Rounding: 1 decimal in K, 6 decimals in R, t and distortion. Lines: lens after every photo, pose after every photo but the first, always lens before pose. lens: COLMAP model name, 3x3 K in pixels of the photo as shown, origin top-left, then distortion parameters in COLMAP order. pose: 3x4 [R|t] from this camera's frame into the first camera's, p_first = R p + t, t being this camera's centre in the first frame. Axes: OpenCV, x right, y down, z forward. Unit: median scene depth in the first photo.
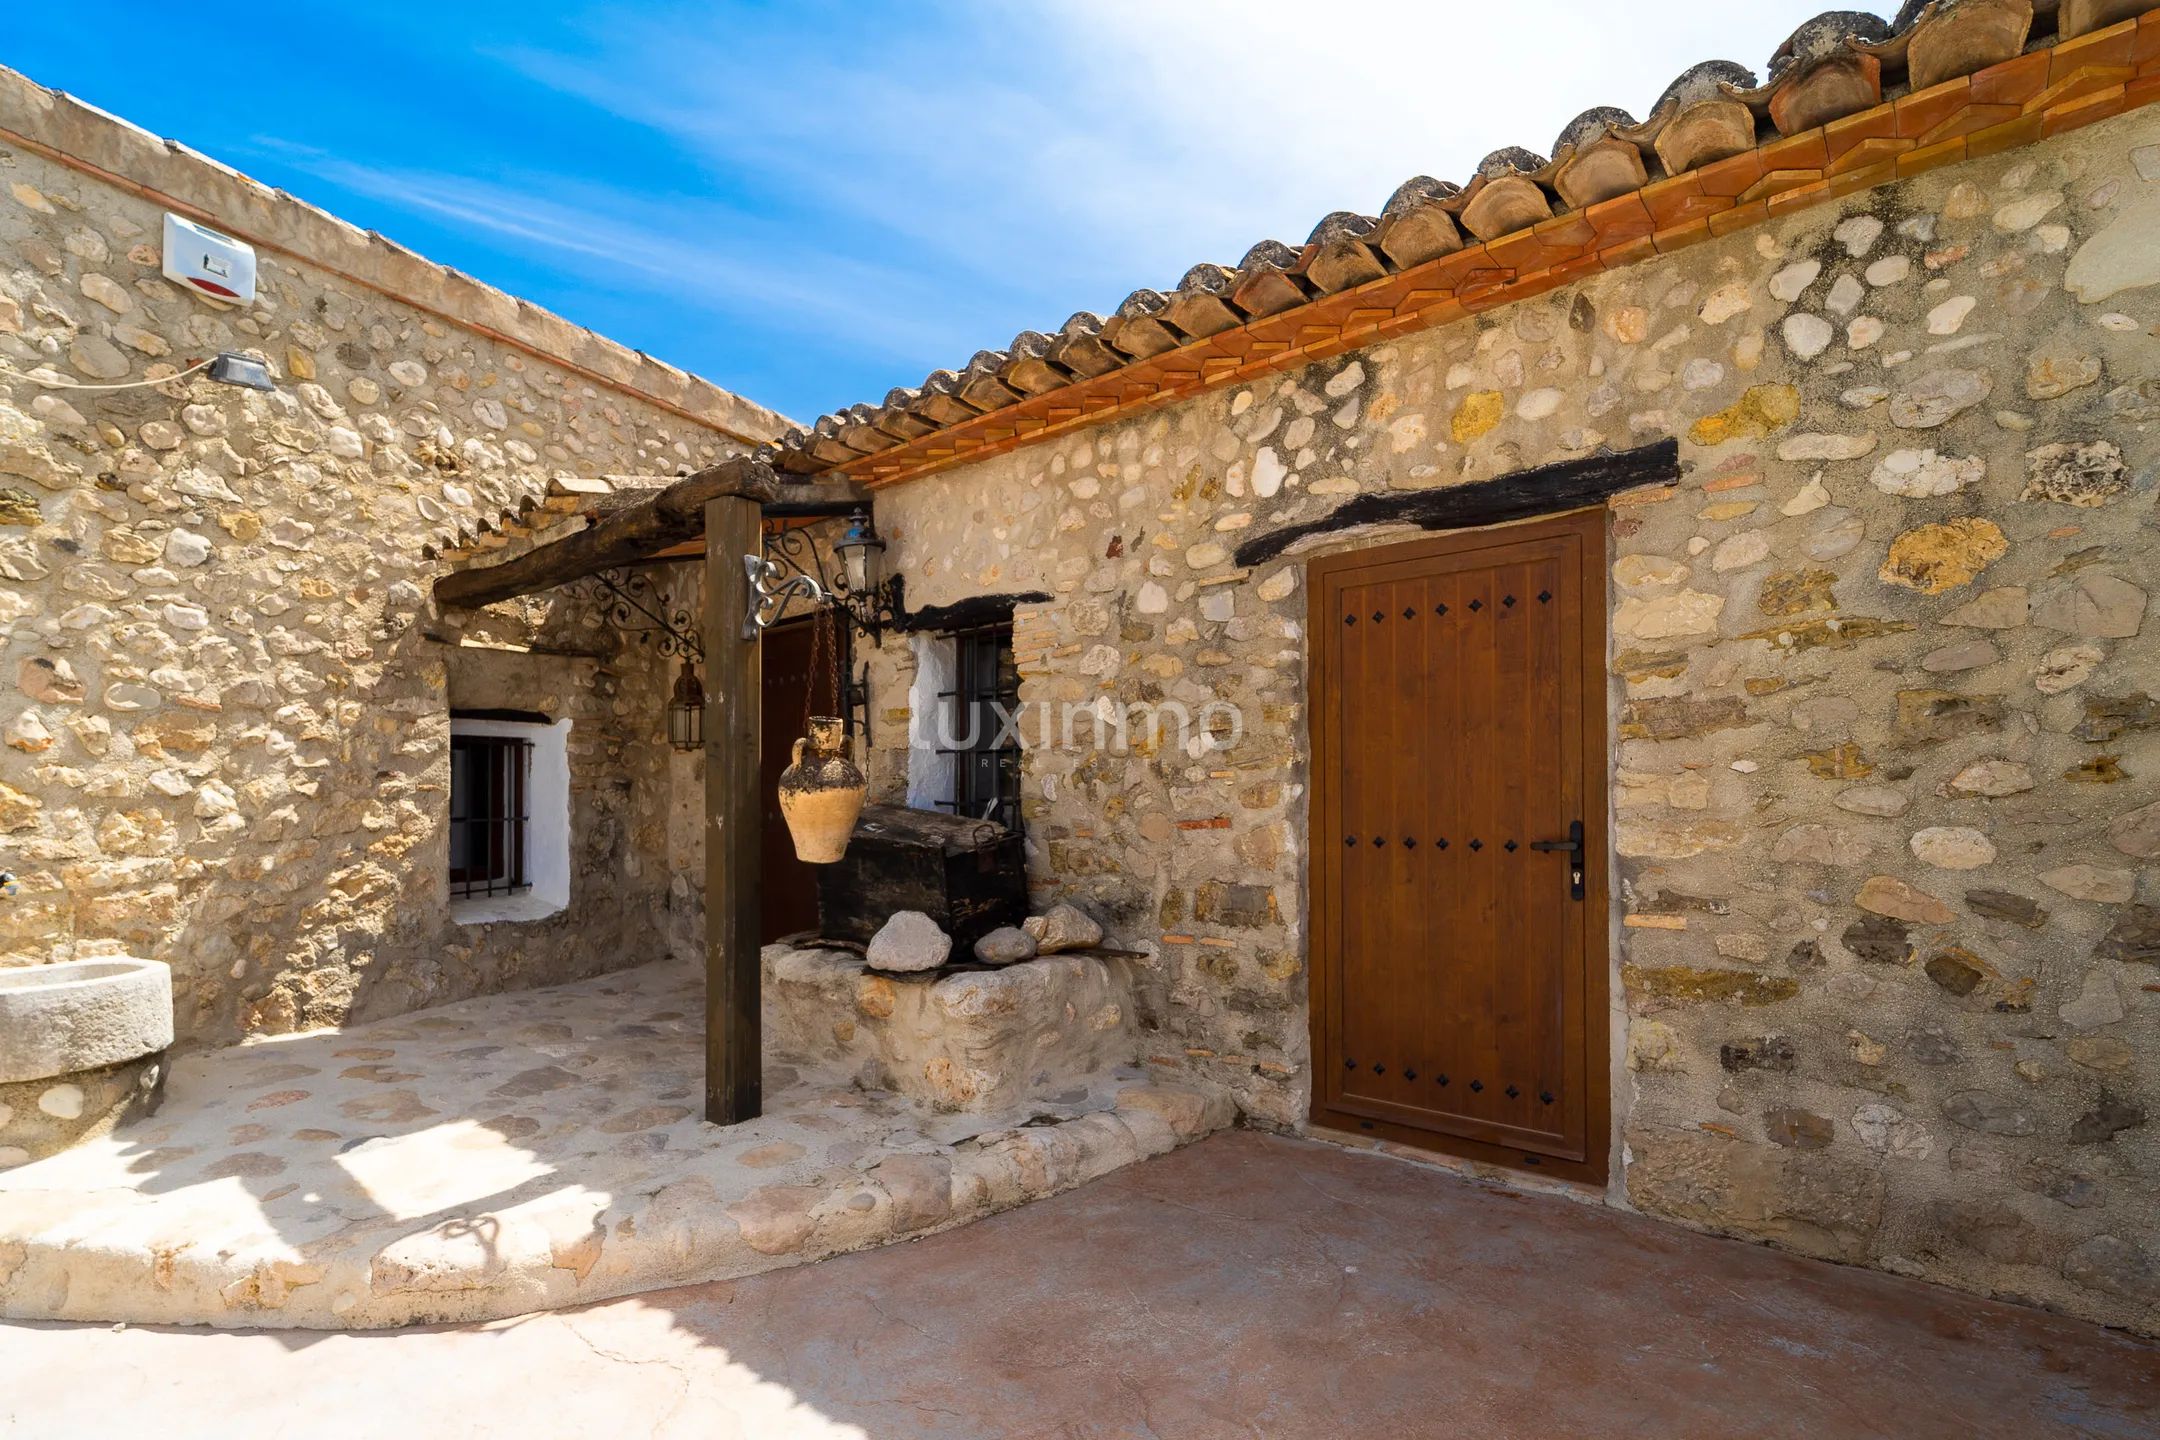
lens RADIAL K [[973.3, 0, 1068.4], [0, 973.3, 769.3], [0, 0, 1]] dist [0.004758, -0.003619]
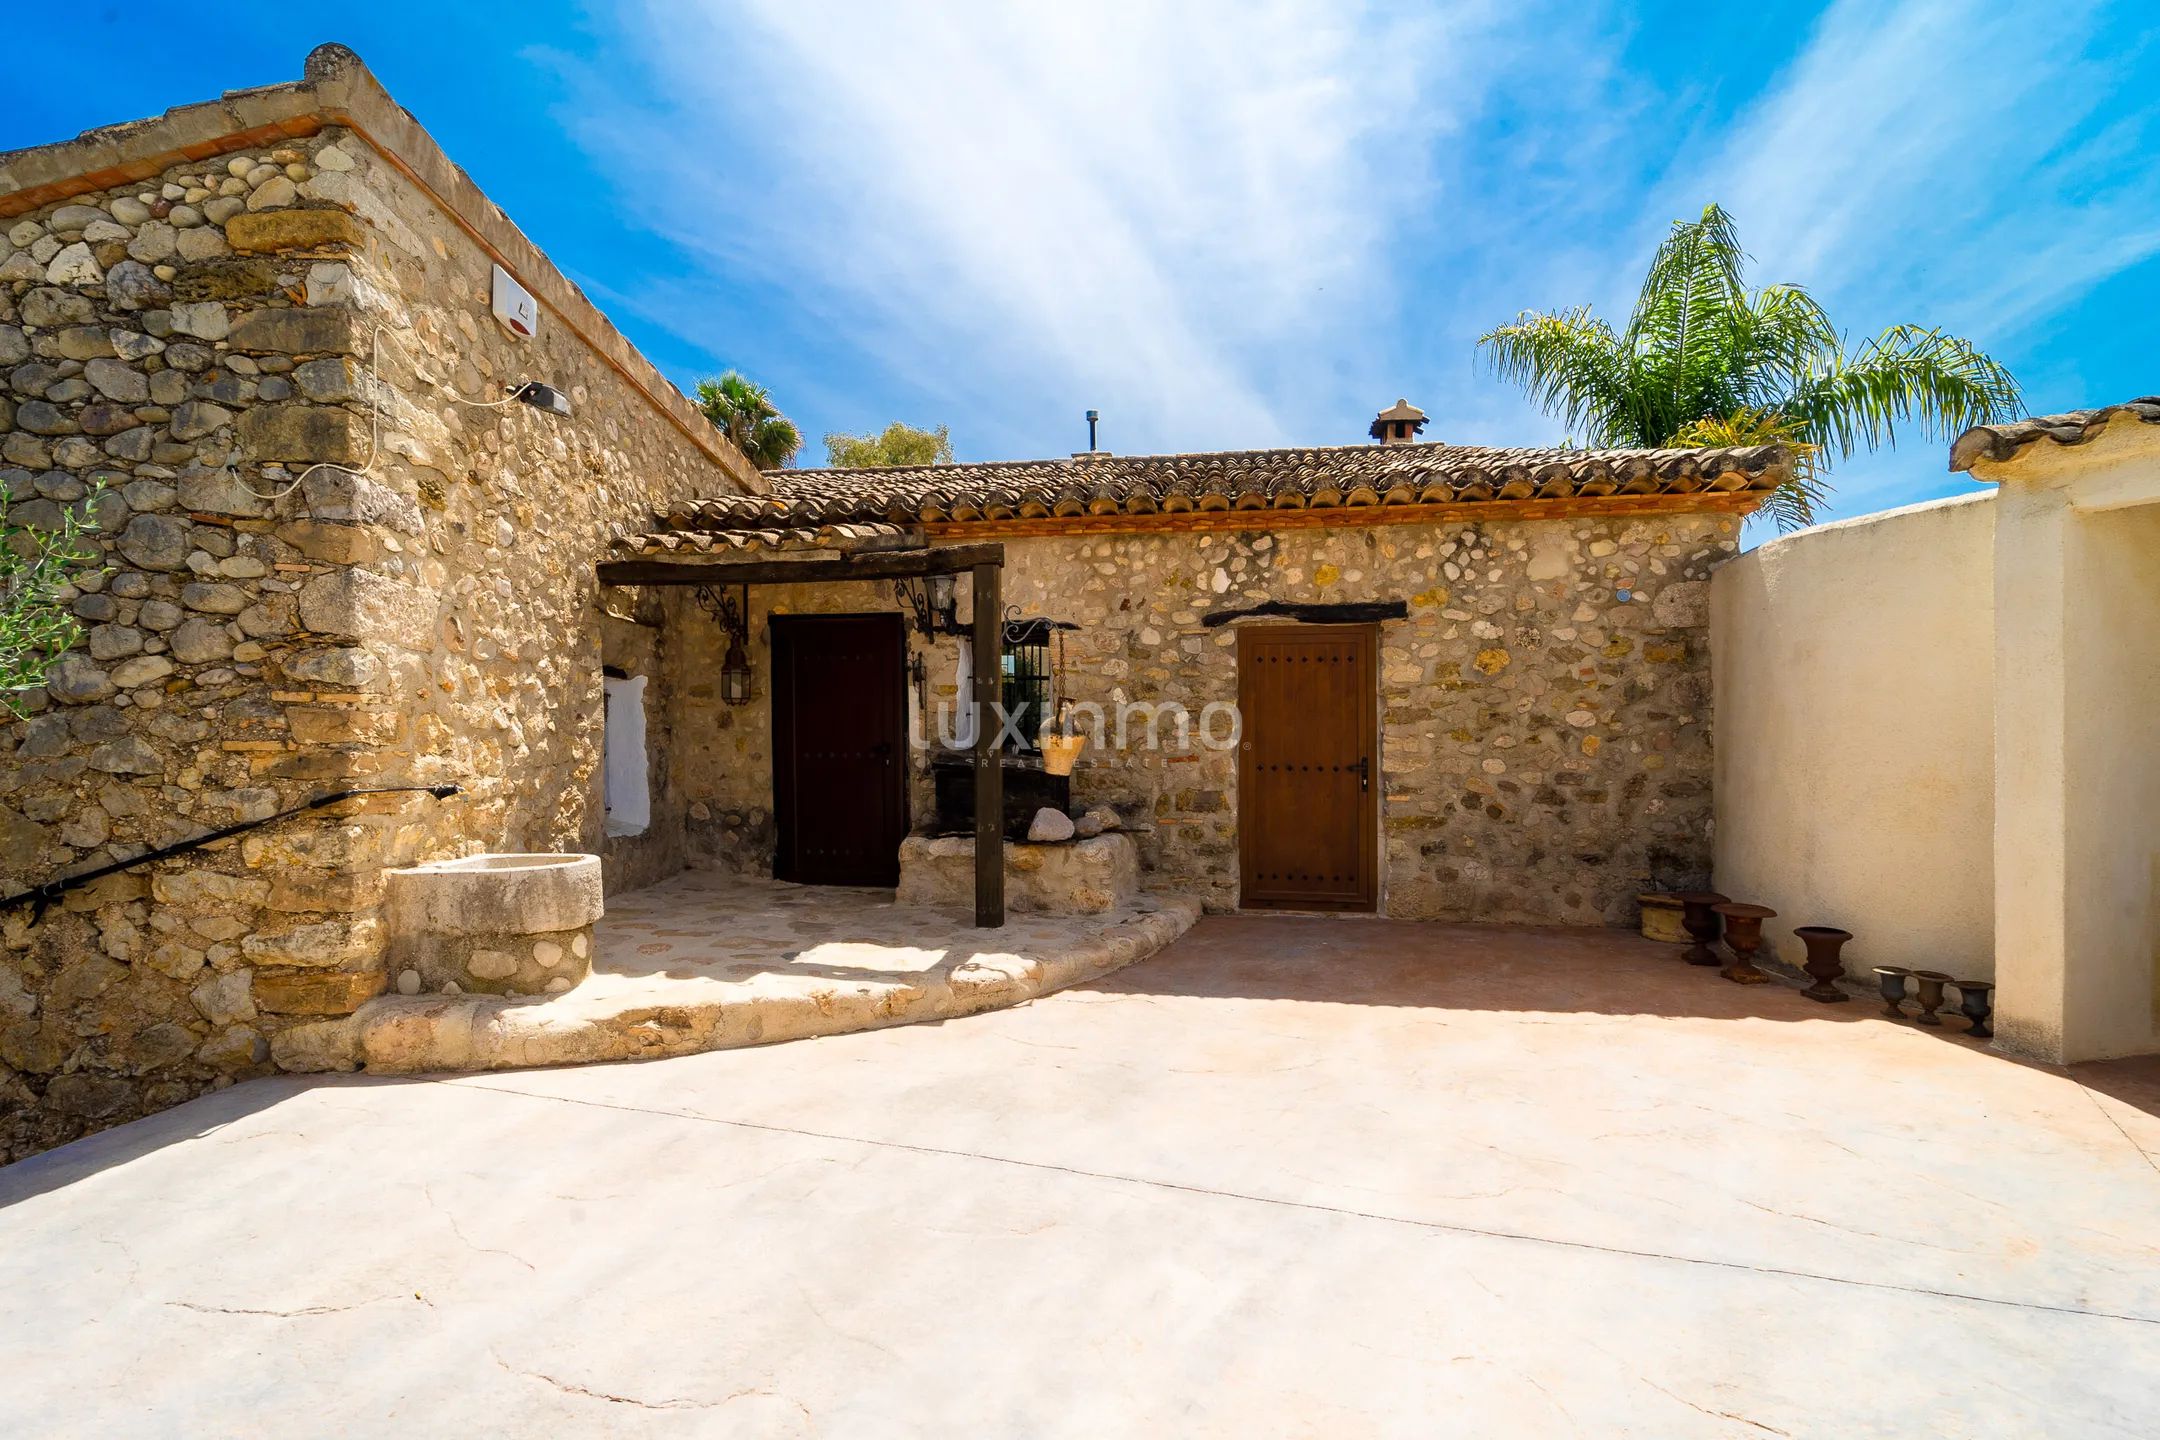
lens RADIAL K [[863.7, 0, 1080.0], [0, 863.7, 720.0], [0, 0, 1]] dist [-0.000413, -0.000133]
pose [[0.869201, 0.034218, 0.493273, -0.936467], [-0.026602, 0.999394, -0.022452, 0.024142], [-0.493742, 0.006394, 0.869585, -0.393080]]
